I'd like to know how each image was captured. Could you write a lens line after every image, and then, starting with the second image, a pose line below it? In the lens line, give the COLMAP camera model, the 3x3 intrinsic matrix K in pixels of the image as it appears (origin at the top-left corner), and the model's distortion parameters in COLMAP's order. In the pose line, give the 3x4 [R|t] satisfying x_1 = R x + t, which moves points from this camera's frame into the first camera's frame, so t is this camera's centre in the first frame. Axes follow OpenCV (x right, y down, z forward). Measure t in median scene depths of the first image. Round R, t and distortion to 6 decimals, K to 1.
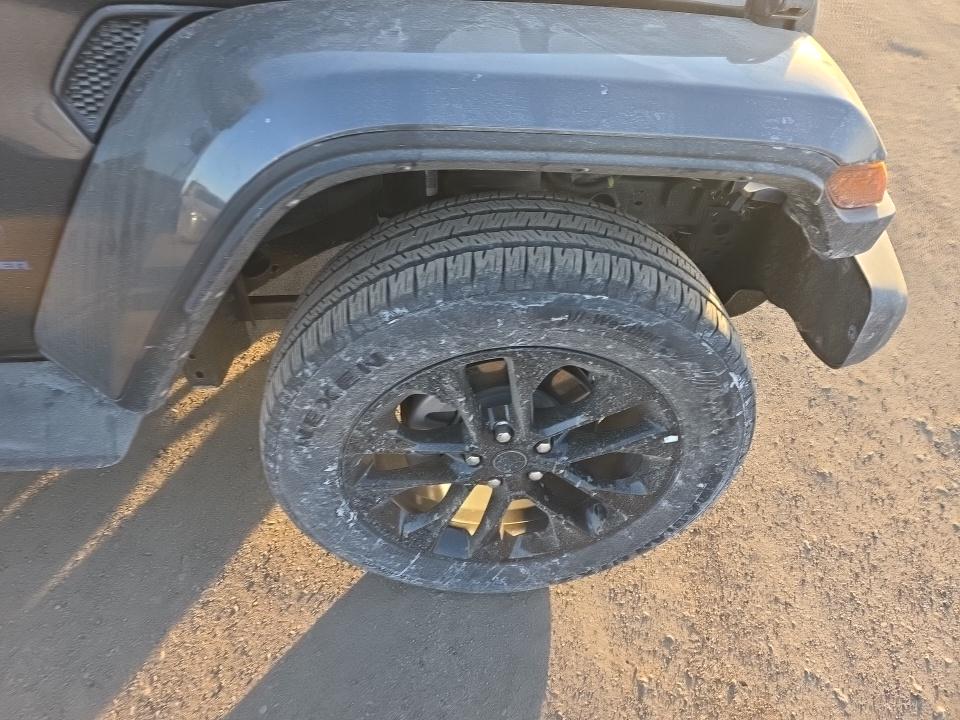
lens RADIAL K [[656.1, 0, 480.0], [0, 656.1, 360.0], [0, 0, 1]] dist [0.045773, -0.004288]
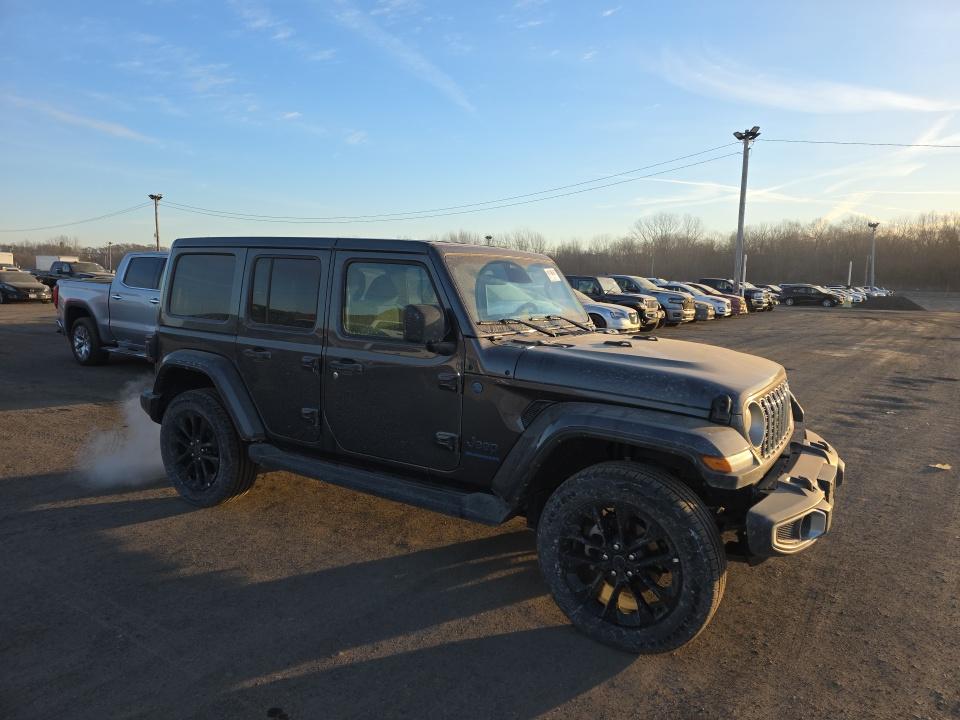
lens RADIAL K [[640.7, 0, 491.8], [0, 640.7, 375.4], [0, 0, 1]] dist [0.066753, -0.001494]
pose [[0.810720, 0.054427, -0.582899, 1.014649], [-0.373856, 0.814342, -0.443937, 0.819293], [0.450516, 0.577828, 0.680551, -1.294847]]
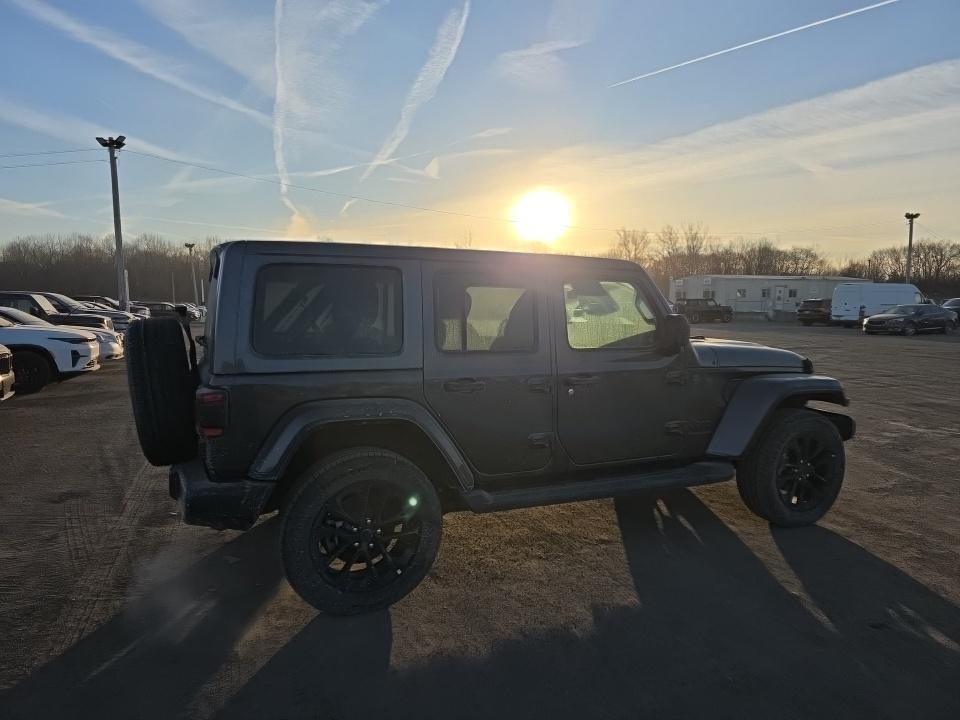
lens RADIAL K [[656.1, 0, 480.0], [0, 656.1, 360.0], [0, 0, 1]] dist [0.045773, -0.004288]
pose [[0.929878, -0.083431, 0.358282, -3.030553], [0.278122, 0.796915, -0.536259, 1.178513], [-0.240780, 0.598302, 0.764238, -1.933951]]
